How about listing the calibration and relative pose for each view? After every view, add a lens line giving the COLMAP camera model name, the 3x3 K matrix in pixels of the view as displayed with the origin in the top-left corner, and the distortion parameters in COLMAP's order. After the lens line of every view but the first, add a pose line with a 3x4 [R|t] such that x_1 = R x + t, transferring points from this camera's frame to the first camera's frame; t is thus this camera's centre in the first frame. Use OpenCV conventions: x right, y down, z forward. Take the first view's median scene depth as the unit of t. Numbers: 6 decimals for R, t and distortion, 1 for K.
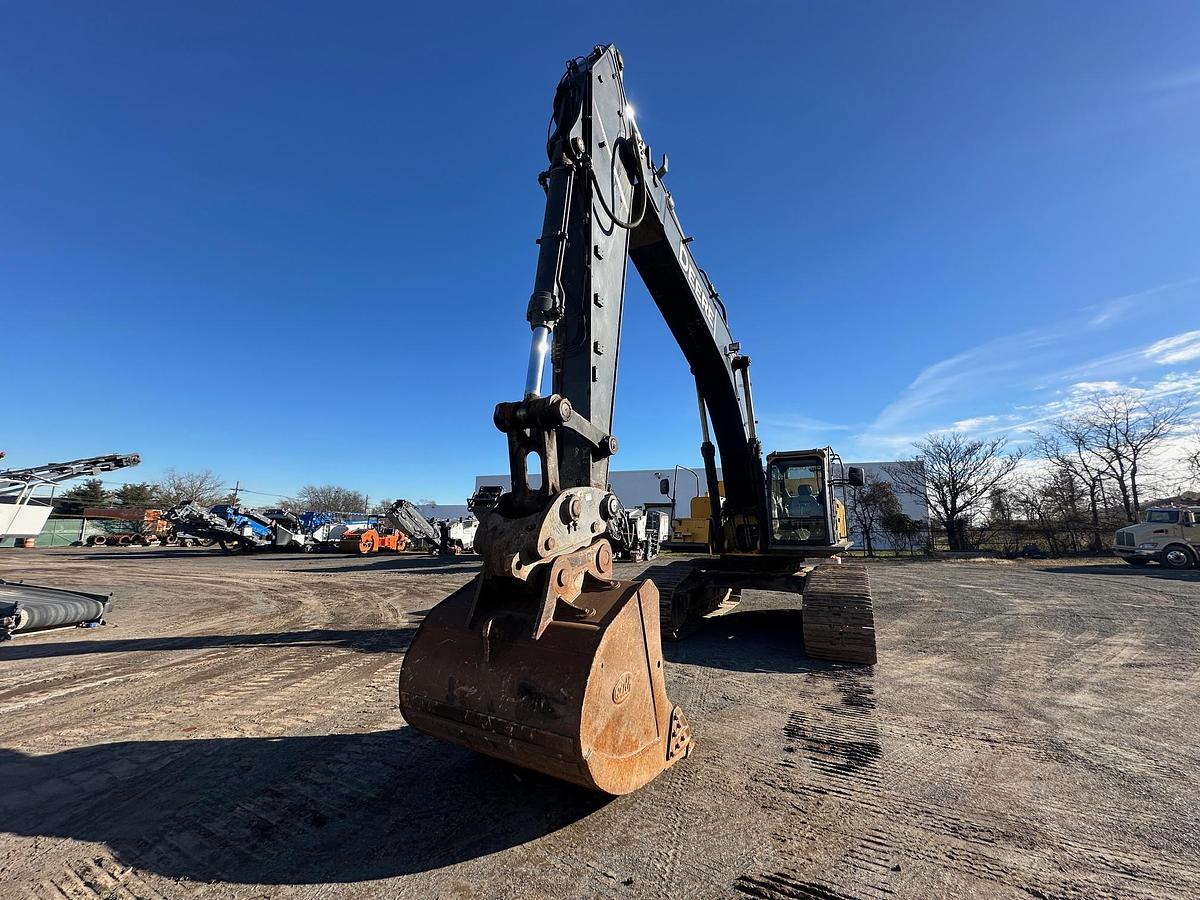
lens RADIAL K [[476.1, 0, 599.9], [0, 476.1, 448.1], [0, 0, 1]] dist [-0.000831, -0.000083]
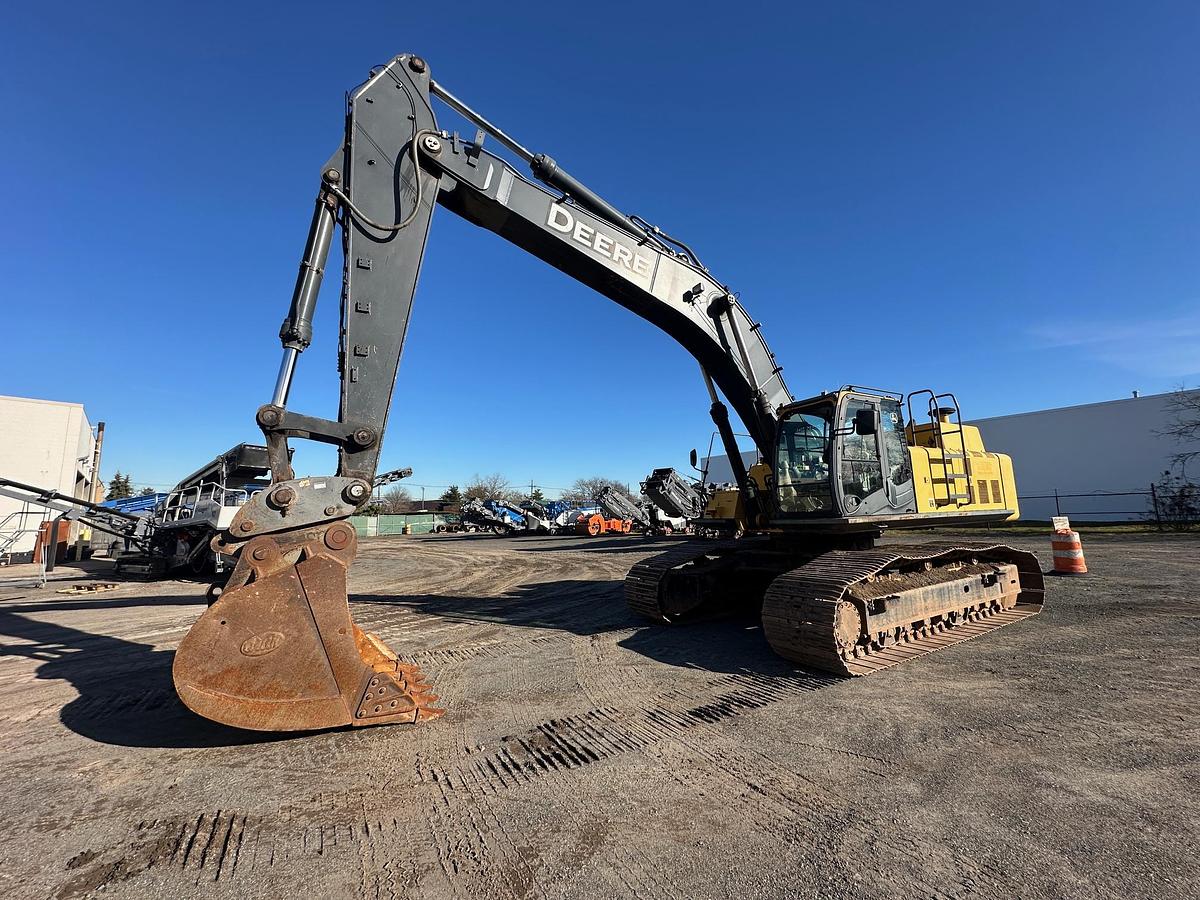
lens RADIAL K [[476.1, 0, 599.9], [0, 476.1, 448.1], [0, 0, 1]] dist [-0.000831, -0.000083]
pose [[0.852960, -0.106507, -0.510994, 0.134143], [0.126666, 0.991934, 0.004682, 0.010761], [0.506374, -0.068719, 0.859571, 0.040499]]
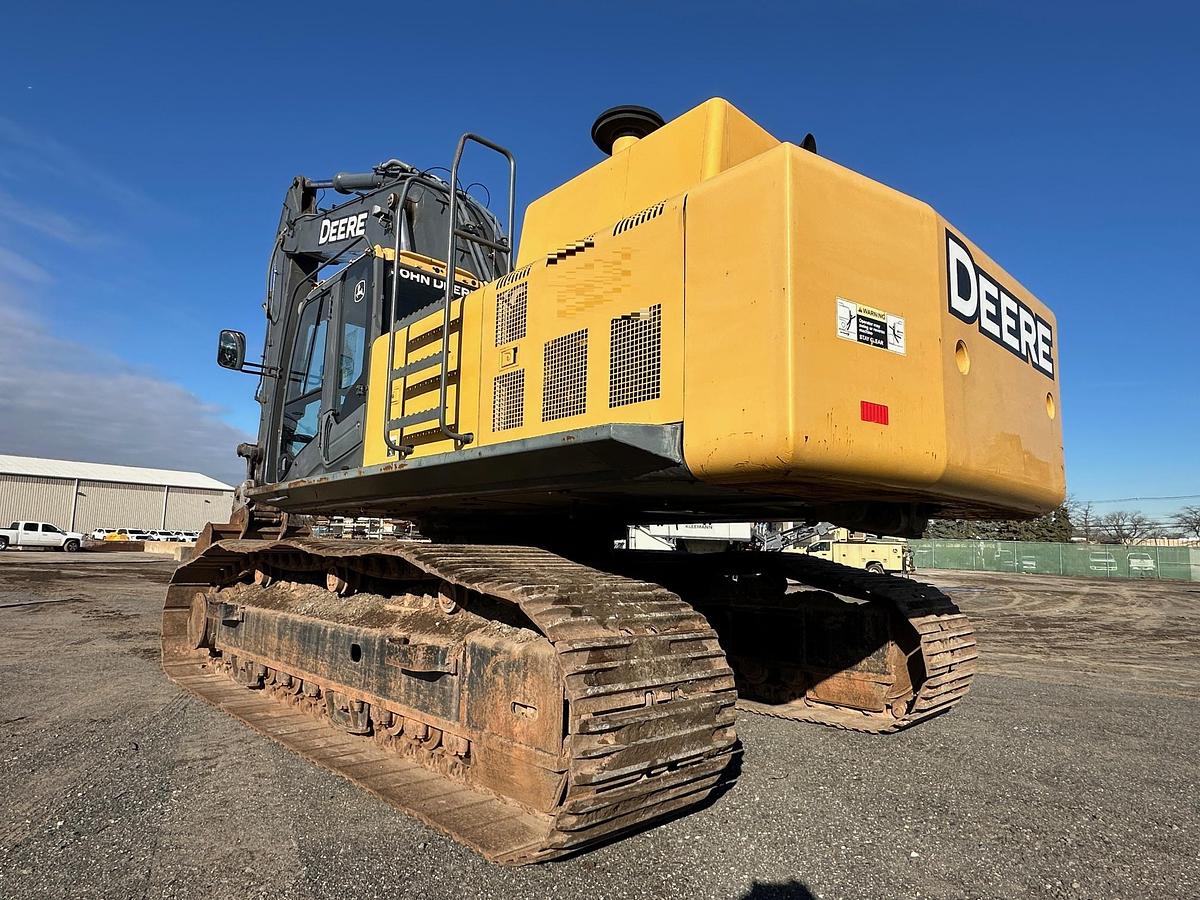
lens RADIAL K [[690.6, 0, 594.2], [0, 690.6, 453.7], [0, 0, 1]] dist [0.000197, -0.000482]
pose [[-0.313976, -0.150244, -0.937468, 0.262014], [0.140280, 0.969221, -0.202315, 0.088839], [0.939010, -0.195031, -0.283236, 0.372758]]
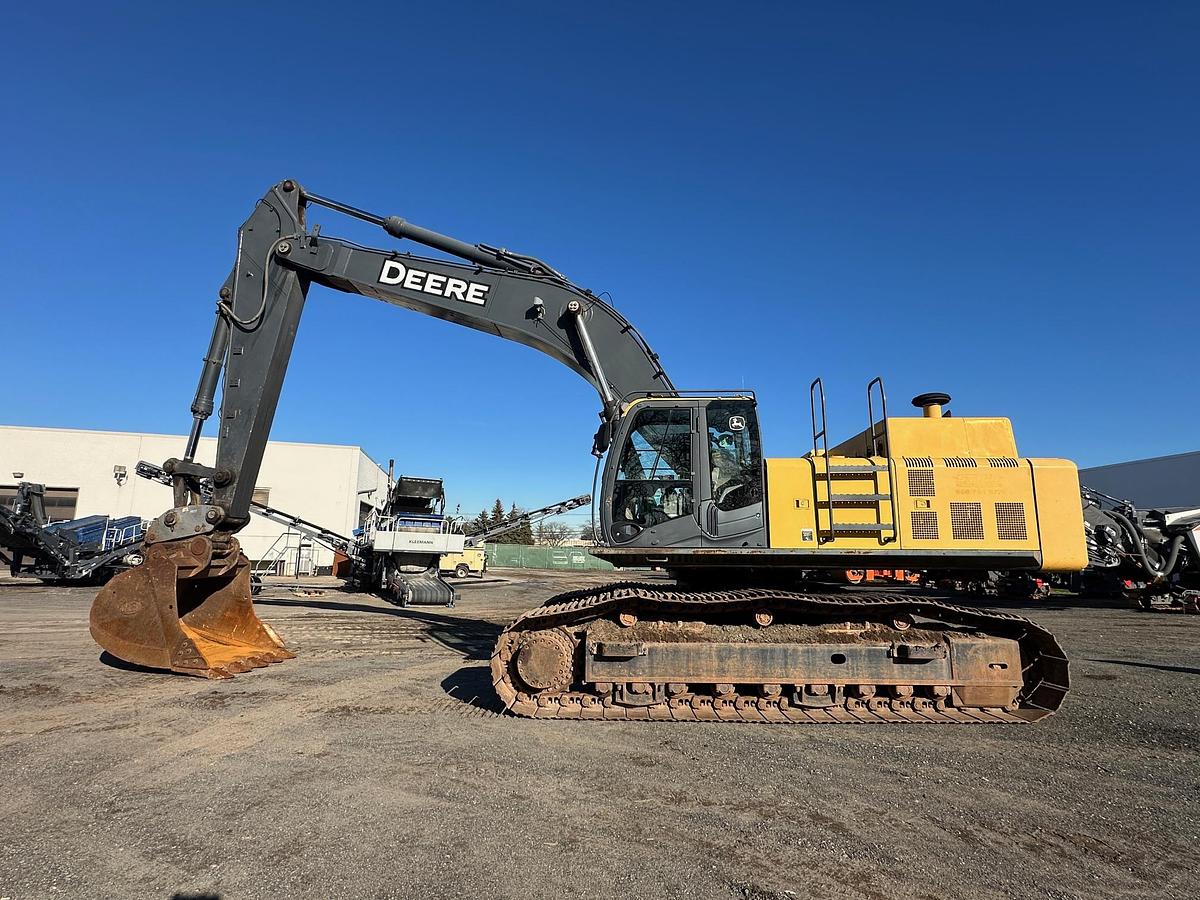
lens RADIAL K [[607.6, 0, 600.0], [0, 607.6, 450.0], [0, 0, 1]] dist [-0.001648, -0.000417]
pose [[0.445082, -0.159626, -0.881148, 0.298265], [0.149314, 0.983438, -0.102736, 0.038023], [0.882954, -0.085842, 0.461545, 0.149779]]
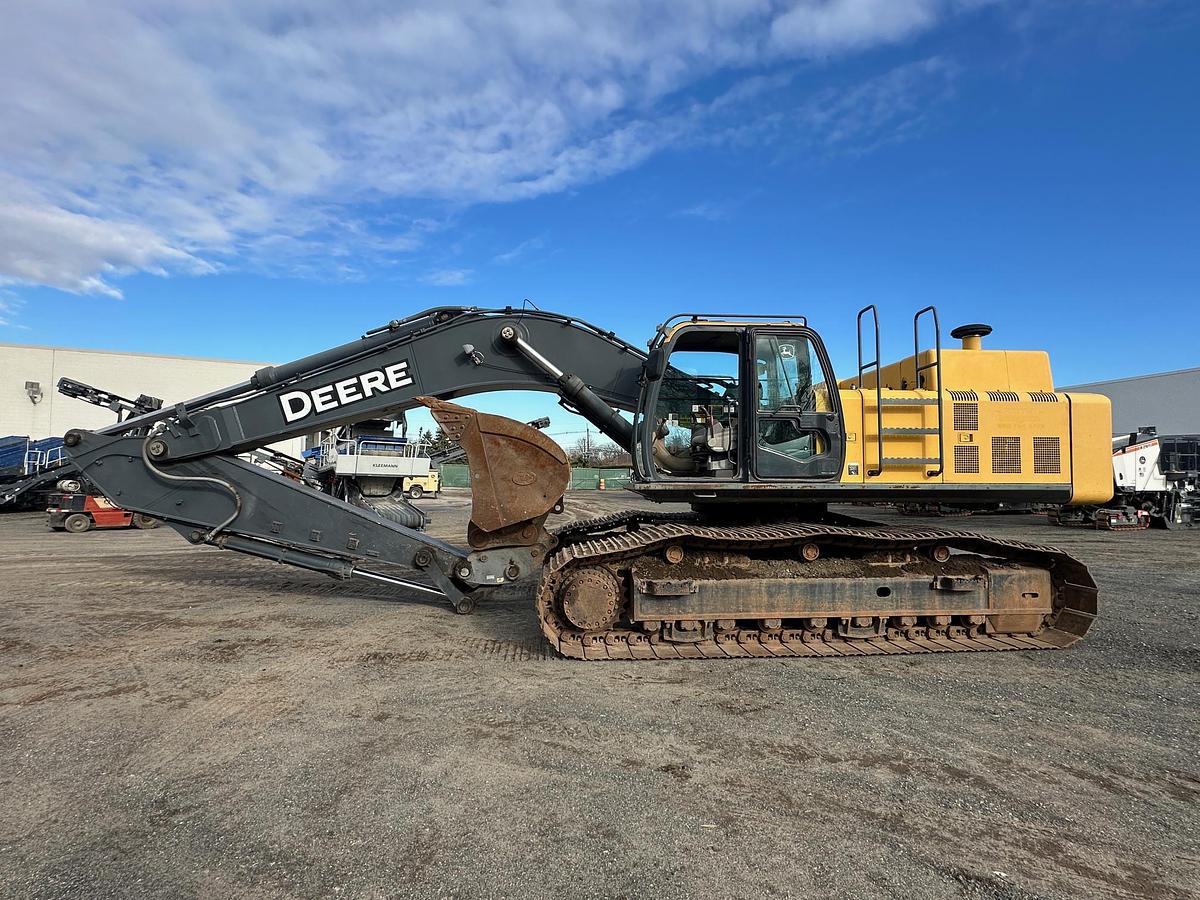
lens RADIAL K [[588.0, 0, 600.0], [0, 588.0, 450.0], [0, 0, 1]] dist [-0.001356, -0.000455]
pose [[0.536856, -0.041759, -0.842640, 0.264167], [0.143652, 0.988714, 0.042525, 0.029447], [0.831354, -0.143877, 0.536796, 0.131538]]
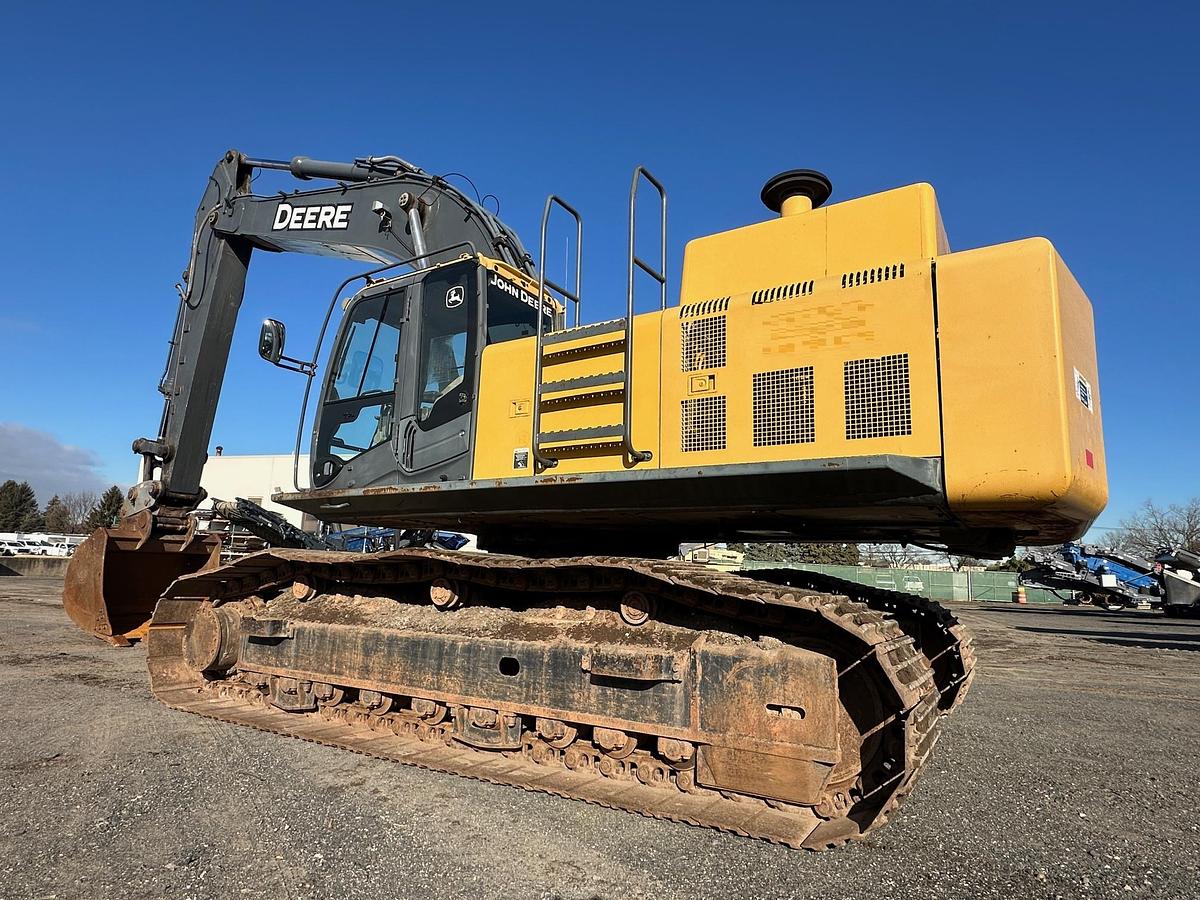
lens RADIAL K [[692.0, 0, 600.0], [0, 692.0, 450.0], [0, 0, 1]] dist [-0.001972, 0.000337]
pose [[-0.054770, -0.189860, -0.980282, 0.279699], [0.139169, 0.970722, -0.195784, 0.081691], [0.988753, -0.147148, -0.026744, 0.317329]]
